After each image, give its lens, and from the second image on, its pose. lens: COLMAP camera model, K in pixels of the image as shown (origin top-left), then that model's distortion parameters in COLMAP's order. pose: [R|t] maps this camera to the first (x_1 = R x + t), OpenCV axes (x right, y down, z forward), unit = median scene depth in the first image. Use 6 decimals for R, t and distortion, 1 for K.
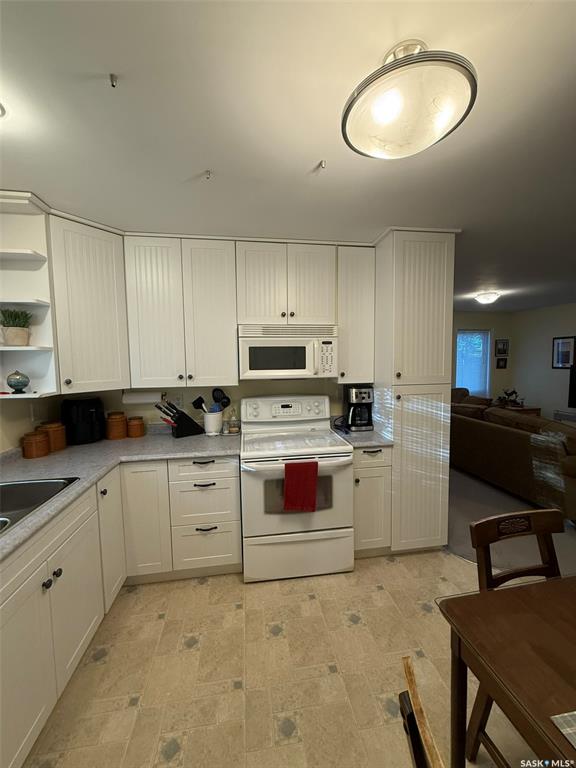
lens RADIAL K [[305.3, 0, 288.9], [0, 305.3, 381.3], [0, 0, 1]] dist [-0.001824, 0.000528]
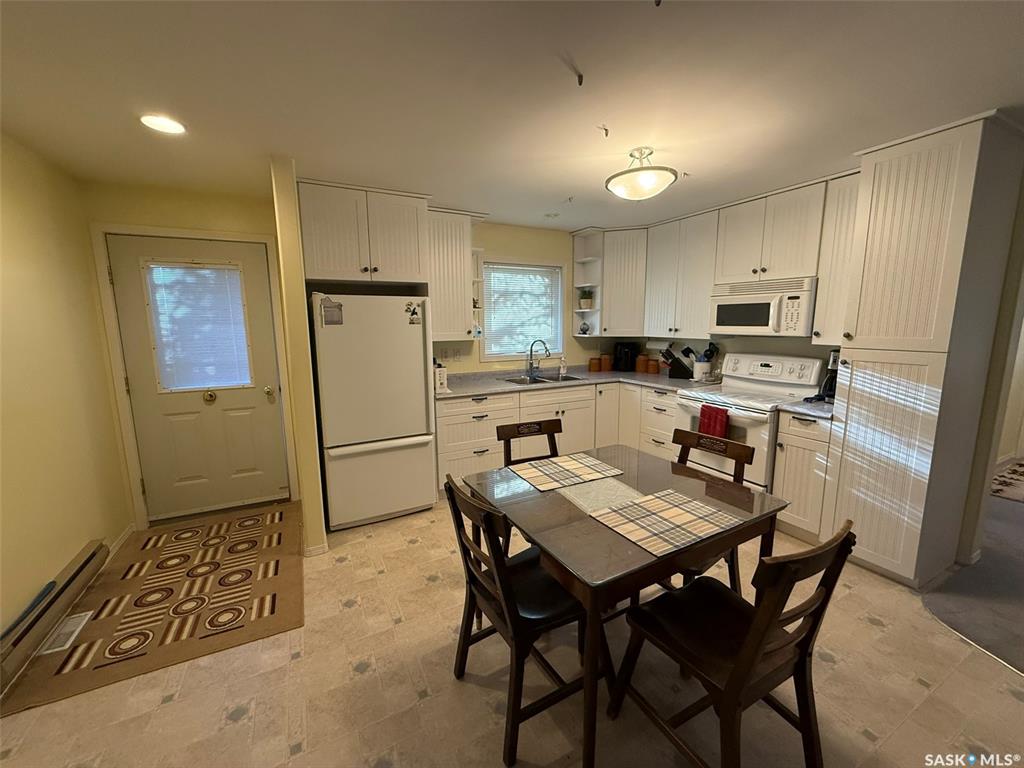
lens RADIAL K [[407.1, 0, 508.2], [0, 407.1, 381.2], [0, 0, 1]] dist [-0.001824, 0.000528]
pose [[0.319889, 0.150116, -0.935487, 1.186503], [-0.063936, 0.988538, 0.136766, 0.010093], [0.945295, 0.016062, 0.325820, -0.234099]]
